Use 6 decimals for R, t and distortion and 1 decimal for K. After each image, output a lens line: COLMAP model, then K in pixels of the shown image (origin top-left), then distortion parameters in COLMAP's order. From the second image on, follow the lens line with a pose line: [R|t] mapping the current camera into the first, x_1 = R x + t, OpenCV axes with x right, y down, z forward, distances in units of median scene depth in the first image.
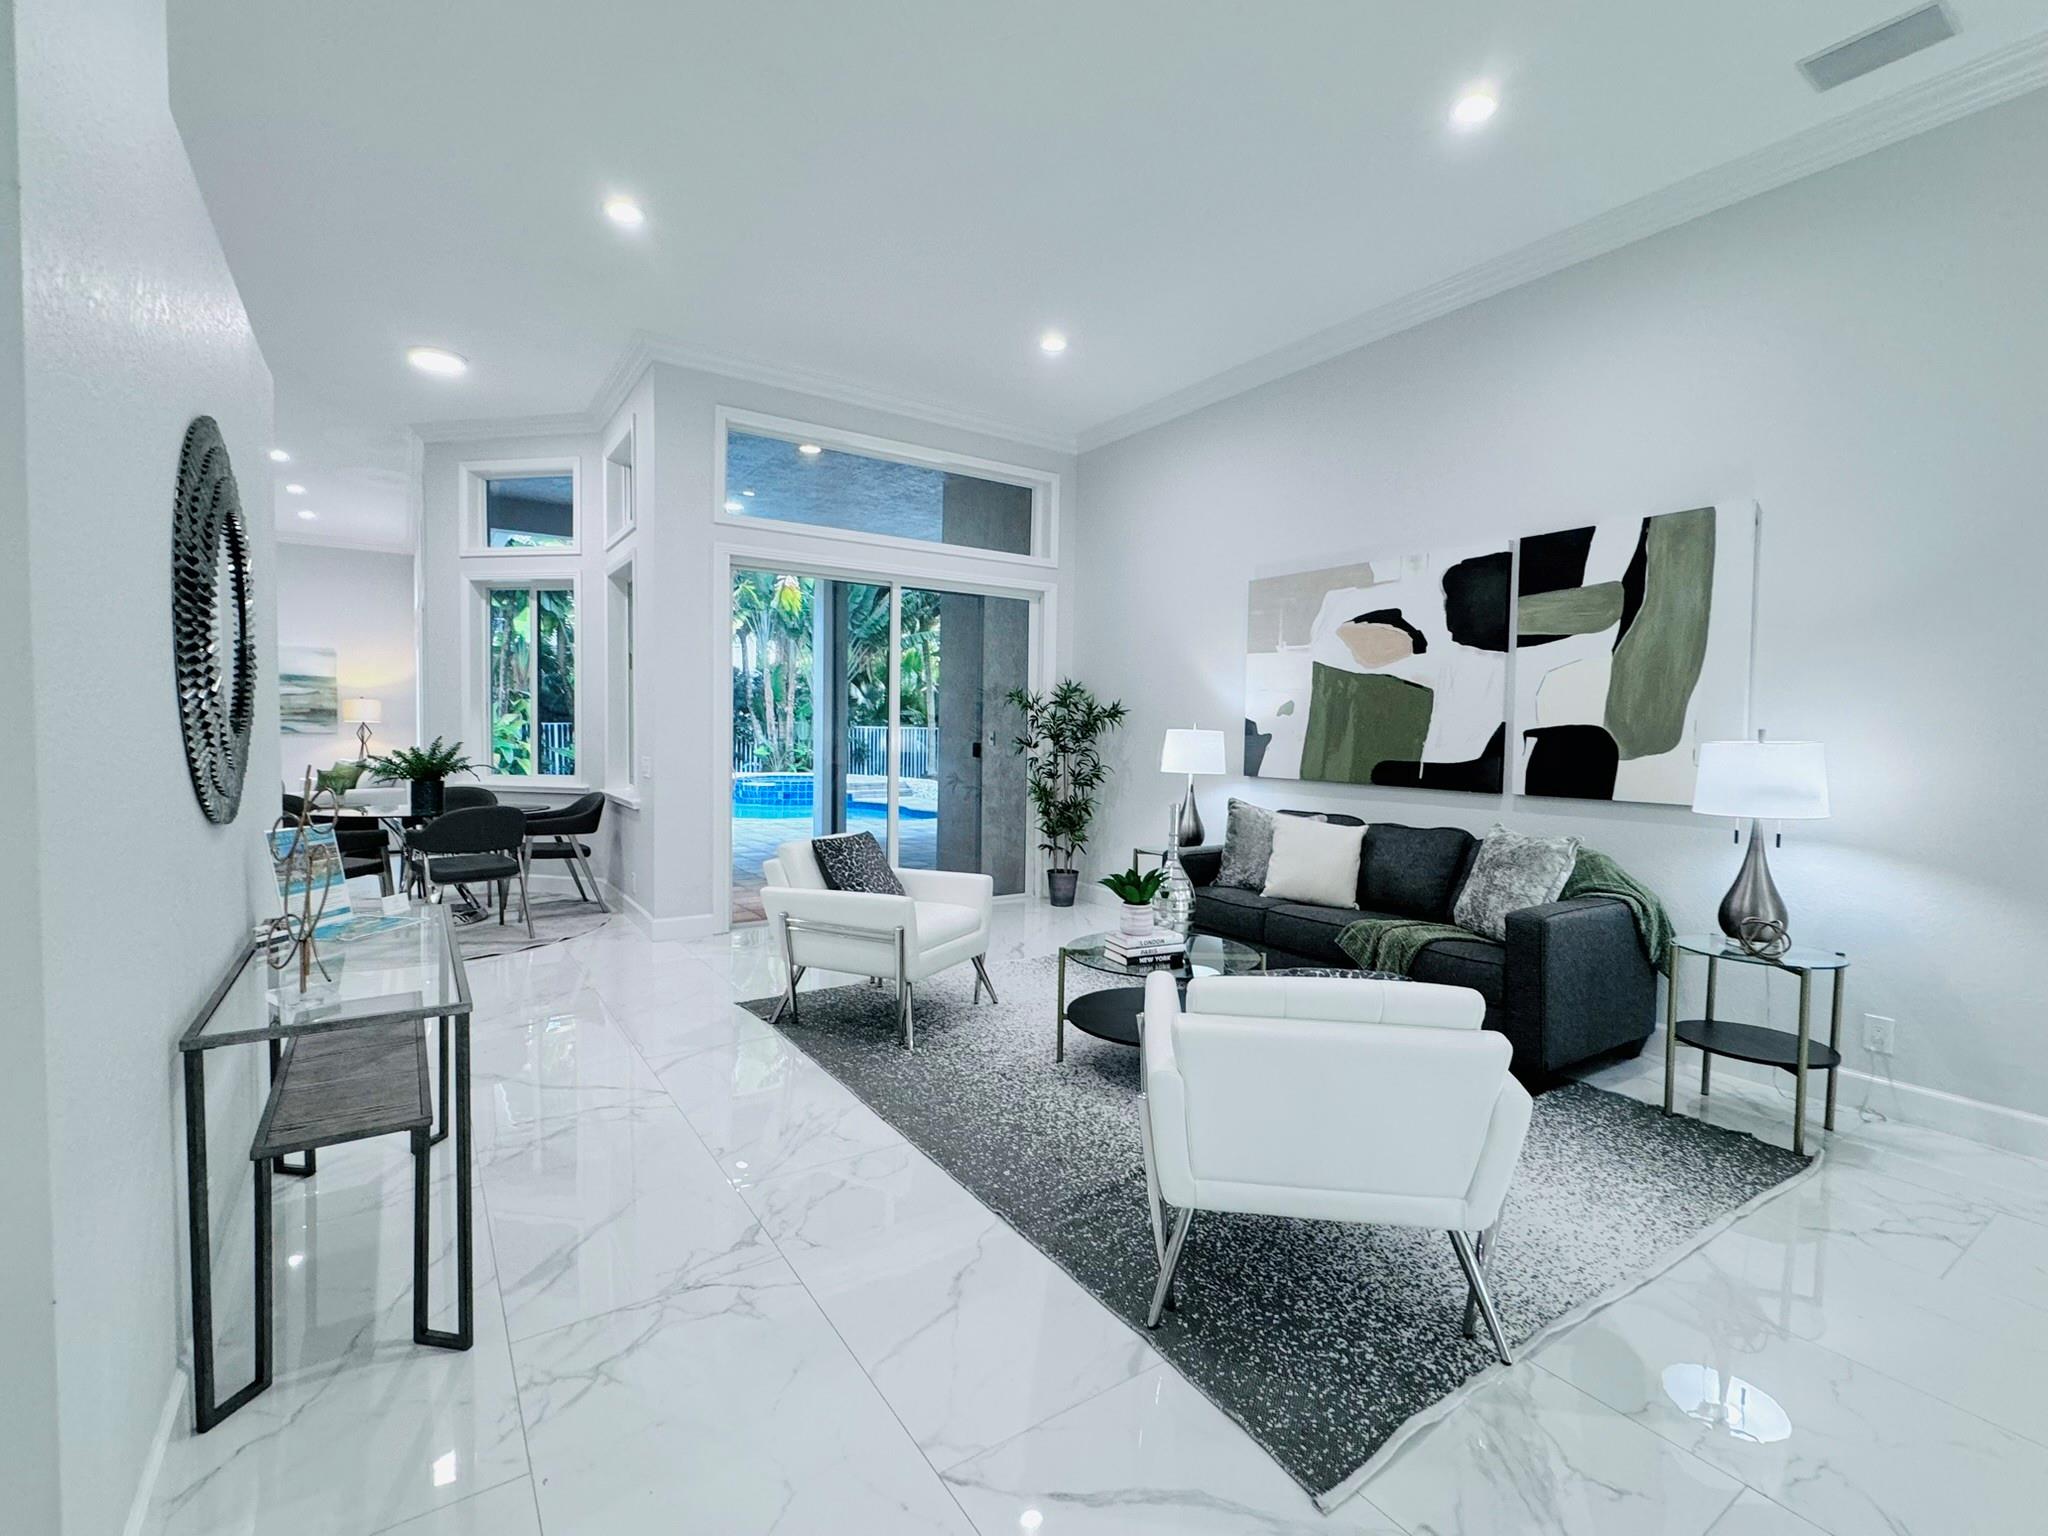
lens RADIAL K [[930.3, 0, 1024.0], [0, 930.3, 768.0], [0, 0, 1]] dist [-0.001382, -0.000109]
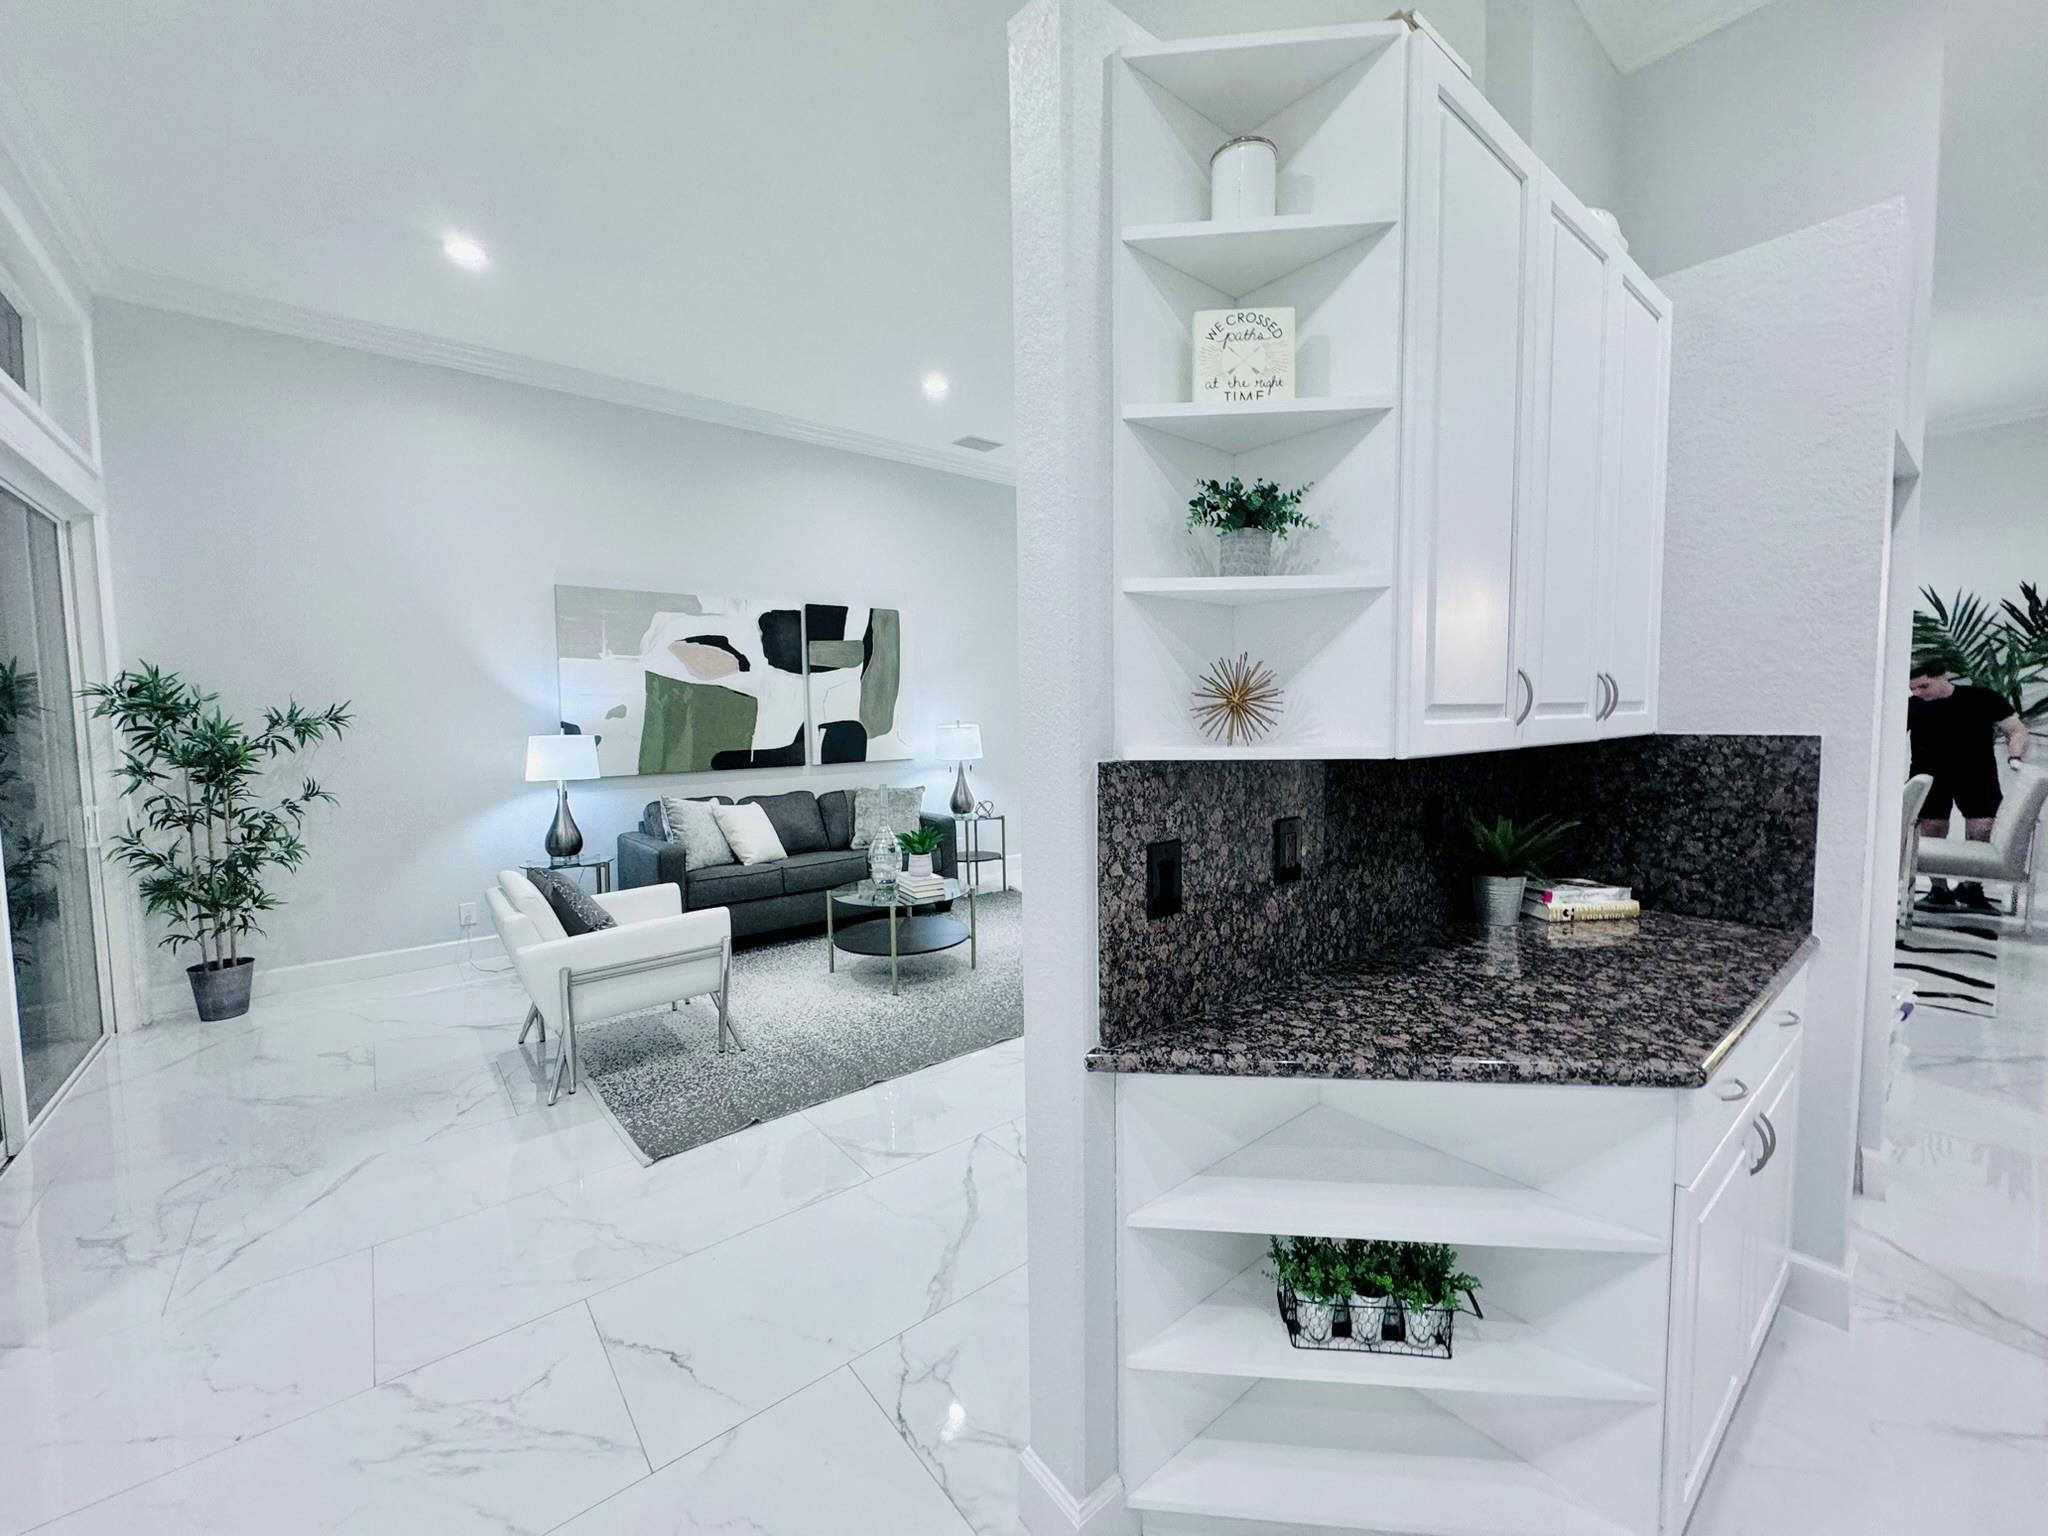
lens RADIAL K [[812.8, 0, 1024.0], [0, 812.8, 768.0], [0, 0, 1]] dist [-0.002981, -0.000018]
pose [[-0.090180, -0.080925, 0.992632, -0.832296], [0.059784, 0.994456, 0.086505, -0.061135], [-0.994129, 0.067144, -0.084842, 0.710251]]
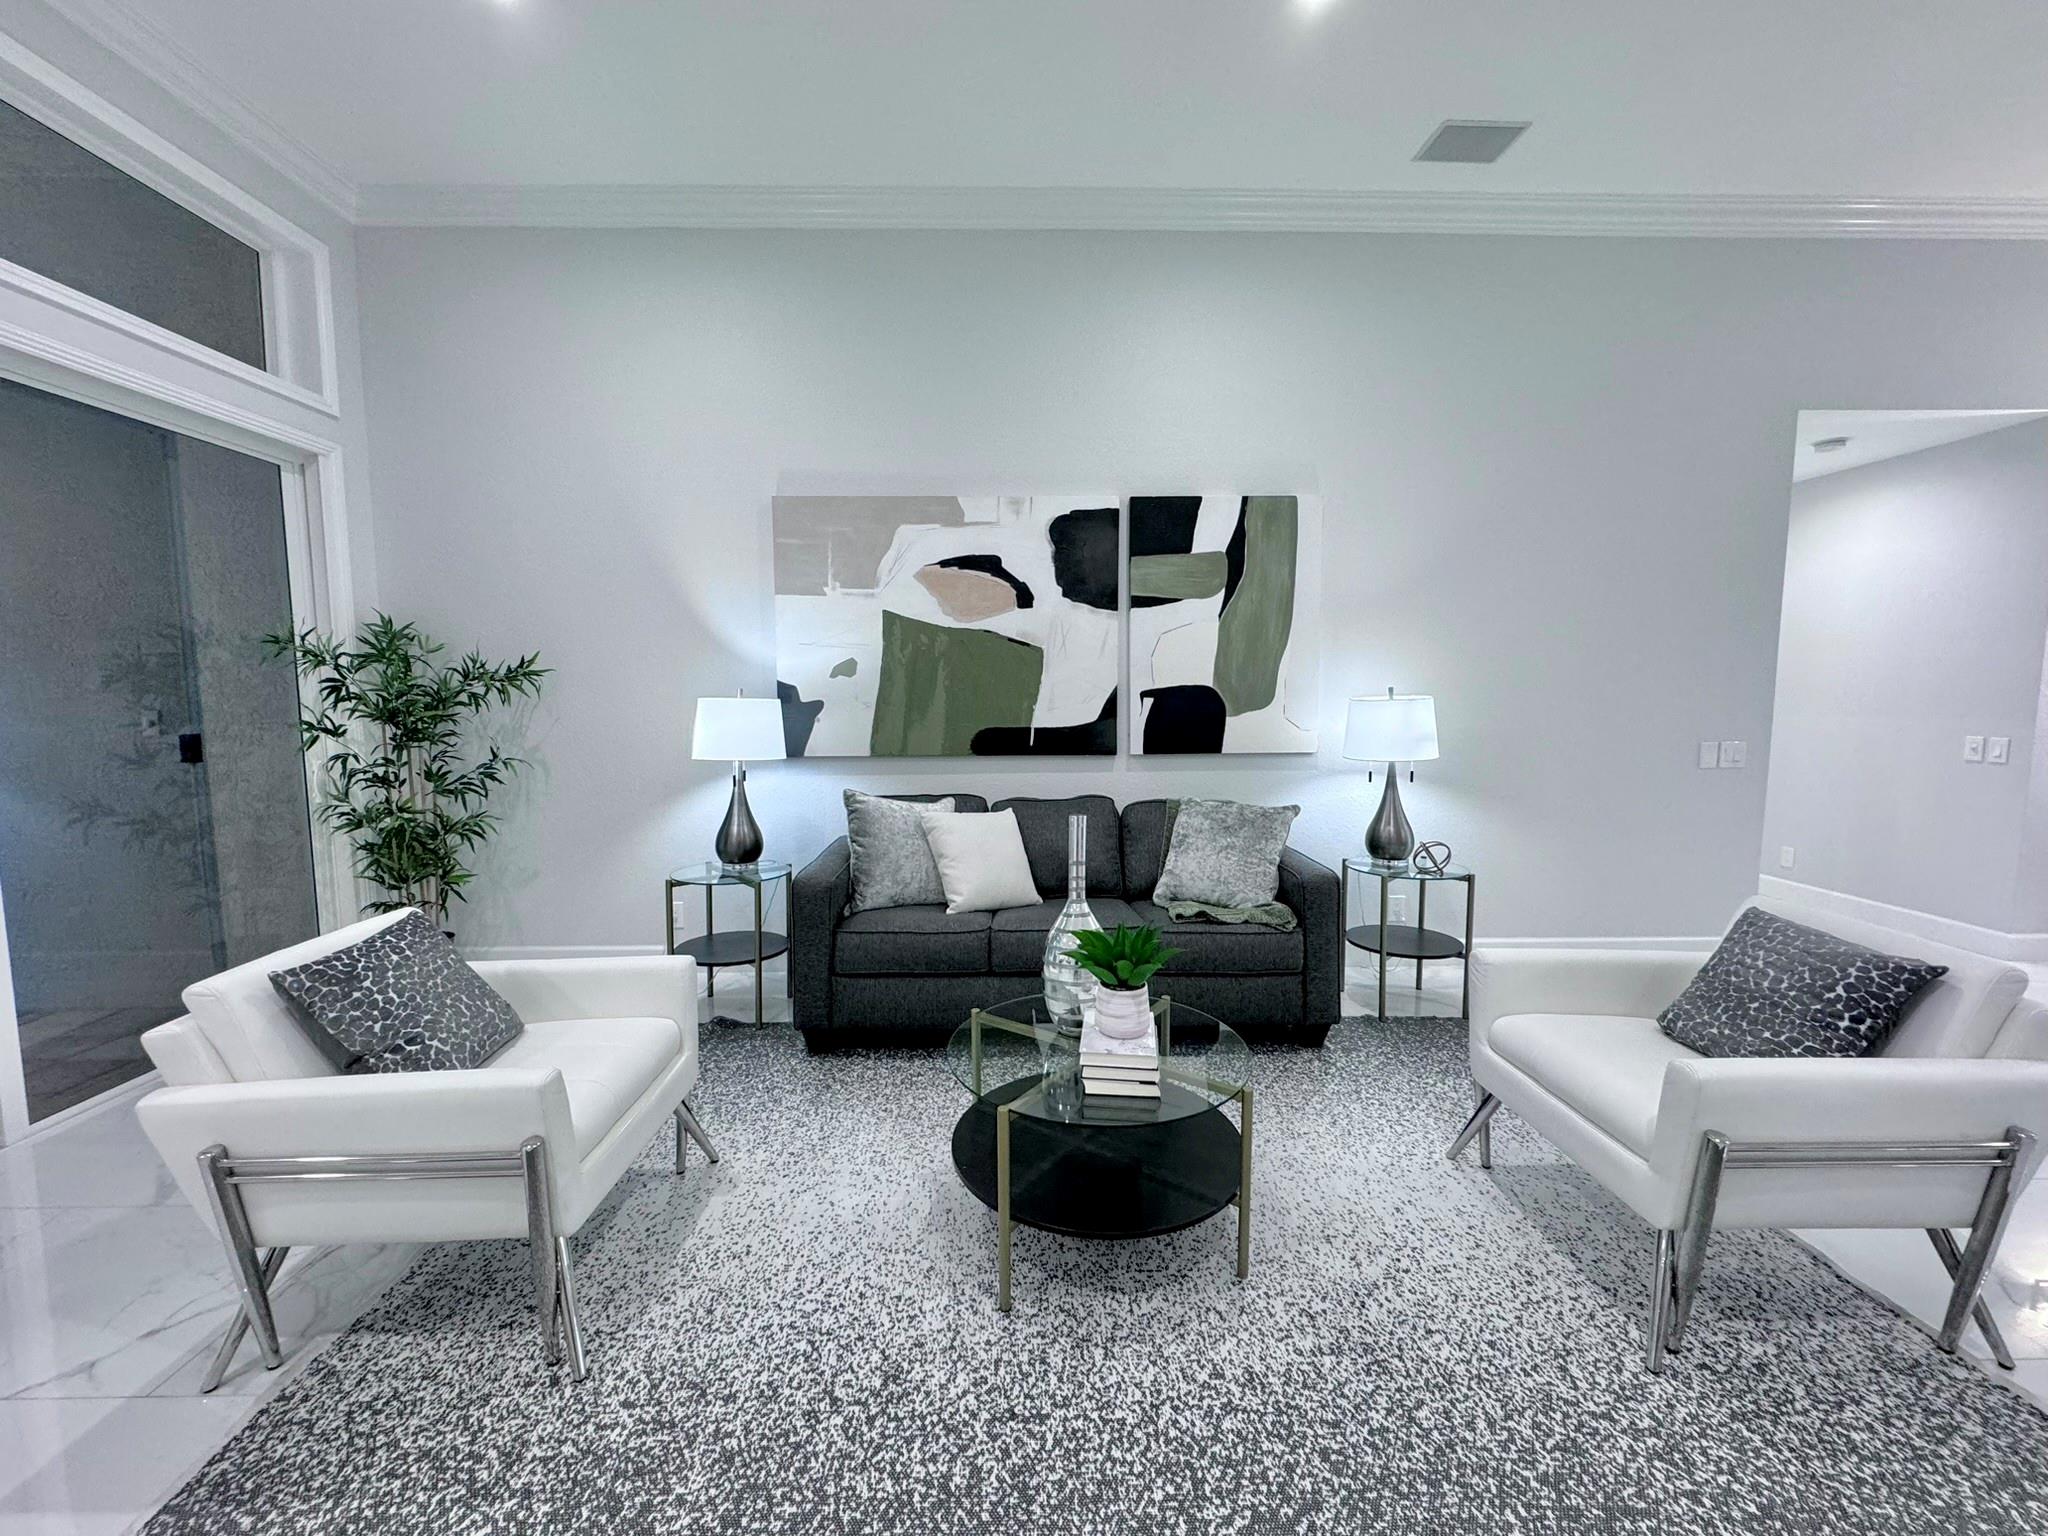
lens RADIAL K [[812.8, 0, 1024.0], [0, 812.8, 768.0], [0, 0, 1]] dist [-0.002981, -0.000018]
pose [[0.543178, -0.096353, 0.834071, -0.257628], [0.049724, 0.995341, 0.082601, -0.033646], [-0.838144, -0.003394, 0.545438, 0.575022]]
